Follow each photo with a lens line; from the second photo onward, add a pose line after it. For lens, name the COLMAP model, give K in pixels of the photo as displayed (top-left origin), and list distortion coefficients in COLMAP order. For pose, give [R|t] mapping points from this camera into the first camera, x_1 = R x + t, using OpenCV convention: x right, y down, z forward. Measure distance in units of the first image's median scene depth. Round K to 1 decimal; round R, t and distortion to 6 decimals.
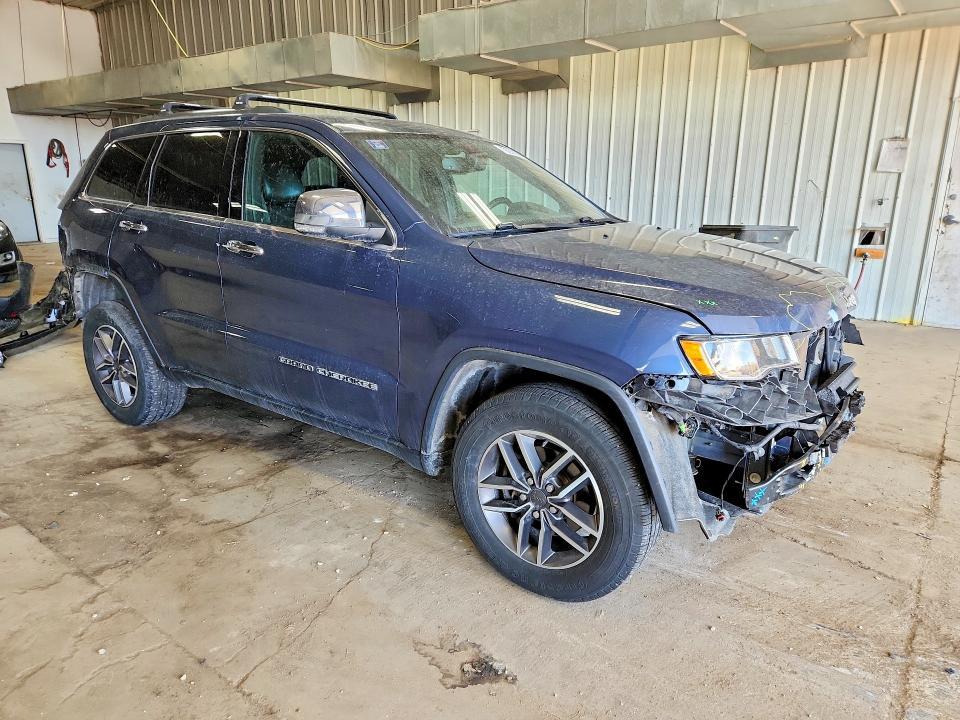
lens RADIAL K [[670.4, 0, 483.0], [0, 670.4, 367.3], [0, 0, 1]] dist [0.004031, 0.003924]
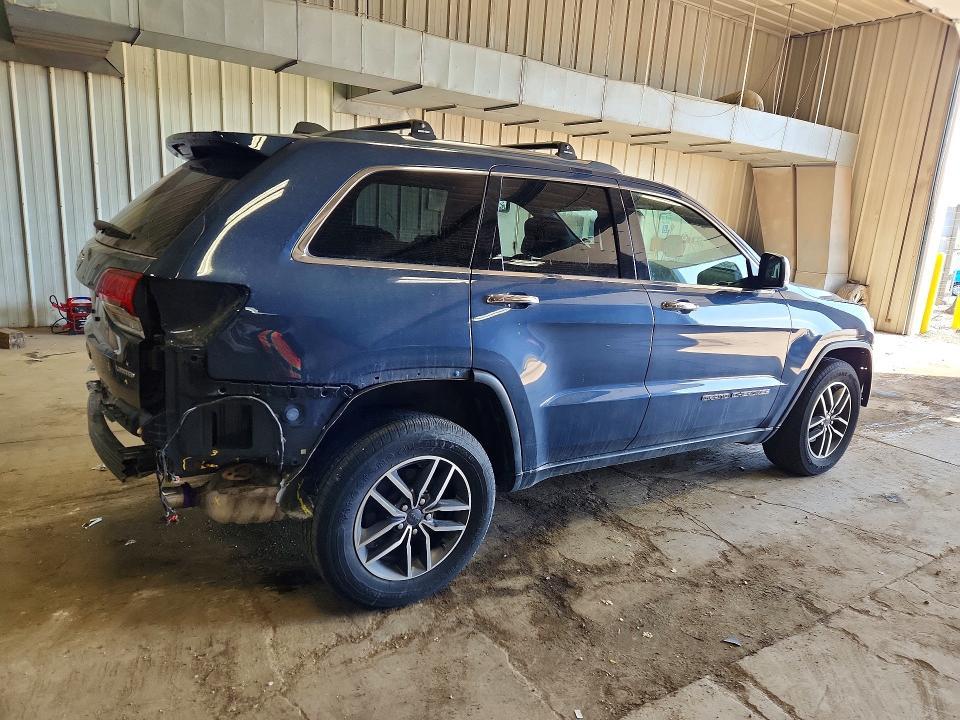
lens RADIAL K [[670.4, 0, 483.0], [0, 670.4, 367.3], [0, 0, 1]] dist [0.004031, 0.003924]
pose [[0.313309, -0.193840, 0.929658, -1.139460], [0.183390, 0.972869, 0.141045, -0.229067], [-0.931775, 0.126299, 0.340357, 0.733655]]
